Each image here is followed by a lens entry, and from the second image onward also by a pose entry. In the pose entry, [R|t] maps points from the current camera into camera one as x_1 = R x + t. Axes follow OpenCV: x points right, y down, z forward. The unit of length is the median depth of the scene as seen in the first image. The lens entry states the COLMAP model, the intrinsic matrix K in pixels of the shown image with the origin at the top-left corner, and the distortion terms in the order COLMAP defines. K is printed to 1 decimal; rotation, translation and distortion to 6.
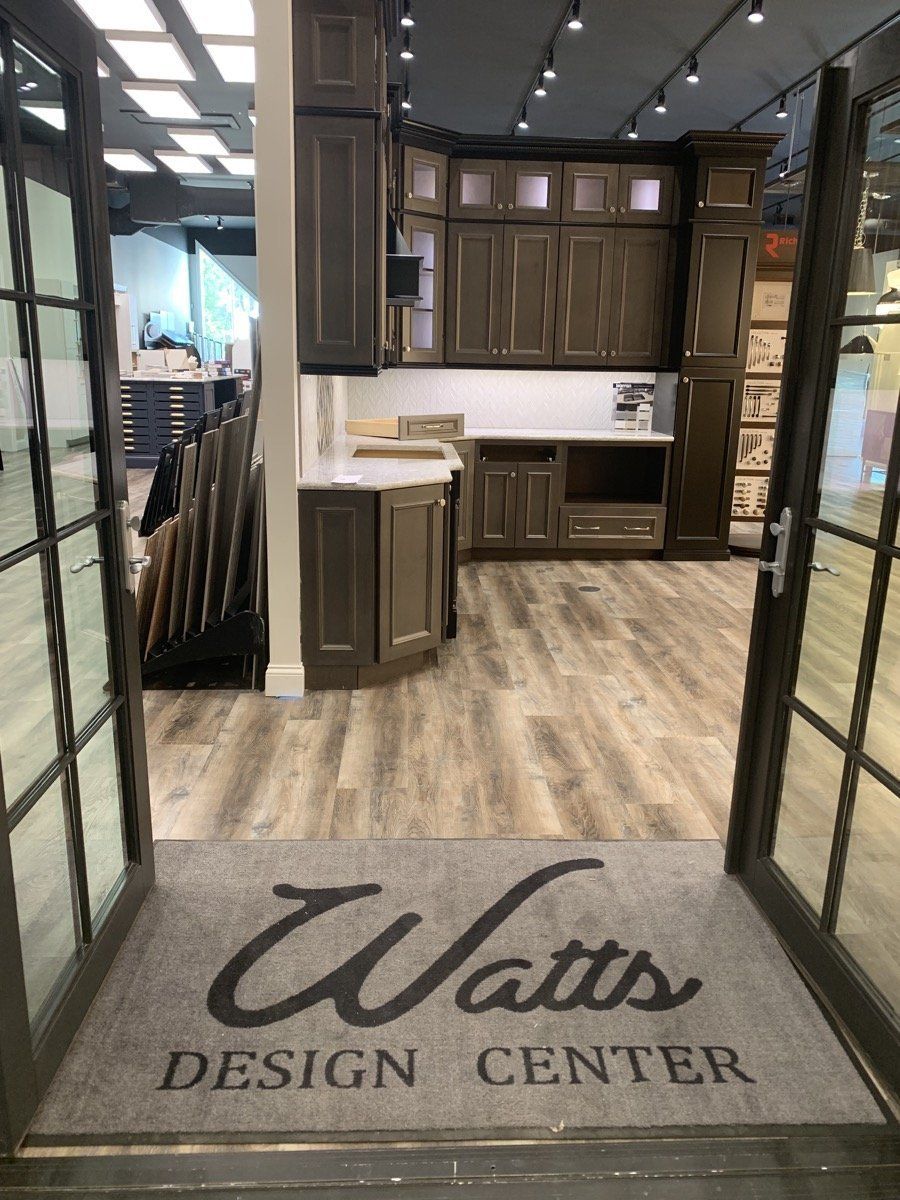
lens RADIAL K [[891.7, 0, 450.0], [0, 891.7, 600.0], [0, 0, 1]] dist [0.058257, -0.119404]
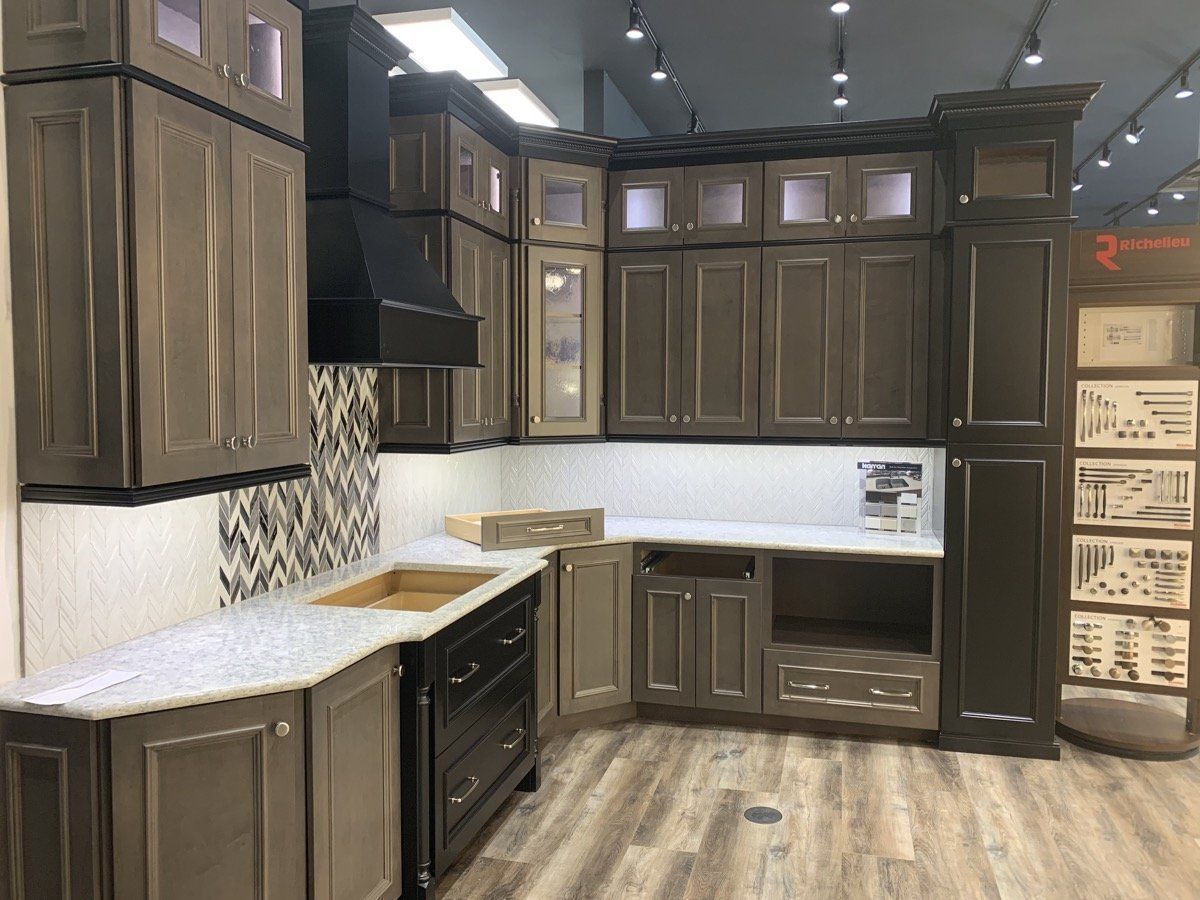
lens RADIAL K [[891.7, 0, 600.0], [0, 891.7, 450.0], [0, 0, 1]] dist [0.058257, -0.119404]
pose [[0.951856, 0.000102, -0.306546, 0.210062], [-0.061980, 0.979410, -0.192129, -0.113930], [0.300214, 0.201879, 0.932264, 0.327815]]
